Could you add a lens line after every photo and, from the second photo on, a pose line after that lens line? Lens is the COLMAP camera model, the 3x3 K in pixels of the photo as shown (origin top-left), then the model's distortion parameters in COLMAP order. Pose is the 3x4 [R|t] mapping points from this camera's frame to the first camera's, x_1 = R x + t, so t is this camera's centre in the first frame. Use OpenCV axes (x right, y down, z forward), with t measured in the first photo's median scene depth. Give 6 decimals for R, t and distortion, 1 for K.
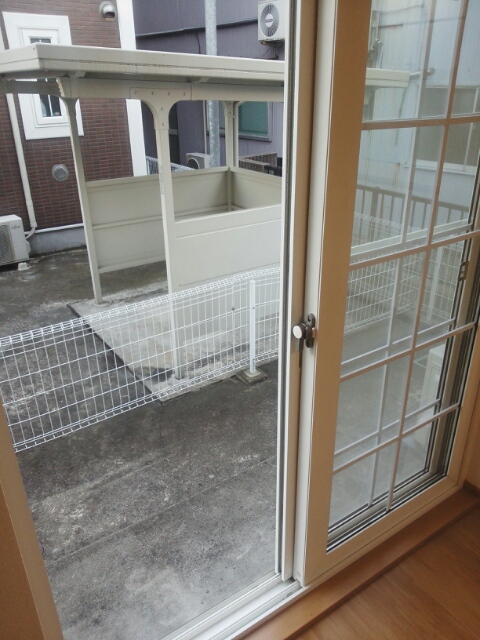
lens RADIAL K [[509.3, 0, 240.0], [0, 509.3, 320.0], [0, 0, 1]] dist [0.000151, -0.004389]
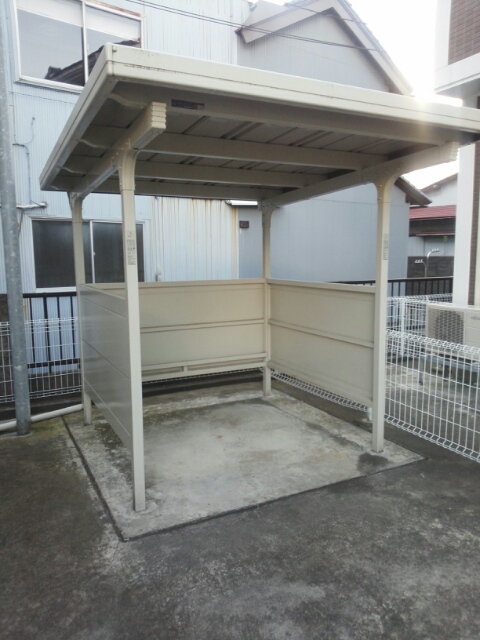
lens RADIAL K [[509.3, 0, 240.0], [0, 509.3, 320.0], [0, 0, 1]] dist [0.000151, -0.004389]
pose [[0.114826, -0.116513, 0.986529, -0.890255], [0.434932, 0.898750, 0.055523, -0.228091], [-0.893112, 0.422698, 0.153875, 0.817377]]
